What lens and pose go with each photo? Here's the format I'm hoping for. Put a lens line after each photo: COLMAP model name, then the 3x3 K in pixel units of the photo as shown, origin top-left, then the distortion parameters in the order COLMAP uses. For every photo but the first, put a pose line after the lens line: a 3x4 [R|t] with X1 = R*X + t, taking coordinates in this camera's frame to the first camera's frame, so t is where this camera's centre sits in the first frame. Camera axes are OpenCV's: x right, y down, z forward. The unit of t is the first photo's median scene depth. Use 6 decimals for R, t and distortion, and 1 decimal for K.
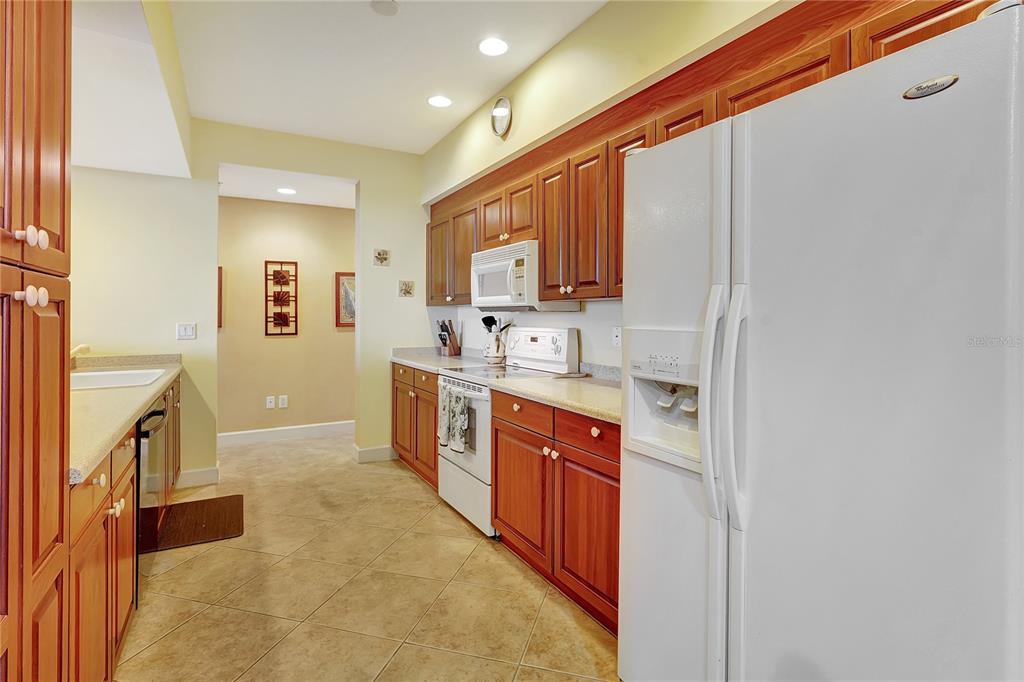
lens RADIAL K [[489.8, 0, 493.1], [0, 489.8, 310.8], [0, 0, 1]] dist [-0.005654, 0.000975]
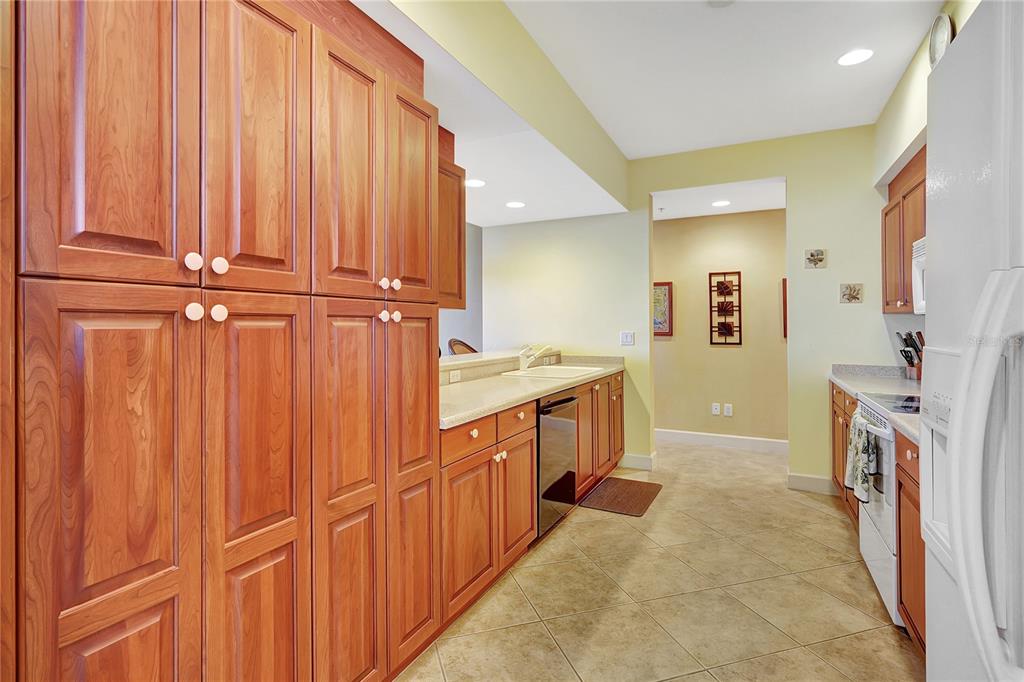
lens RADIAL K [[484.6, 0, 514.8], [0, 484.6, 322.4], [0, 0, 1]] dist [-0.000138, 0.000733]
pose [[0.575451, -0.003492, -0.817829, 0.207417], [0.007366, 0.999972, 0.000914, -0.001192], [0.817803, -0.006550, 0.575461, 0.085838]]
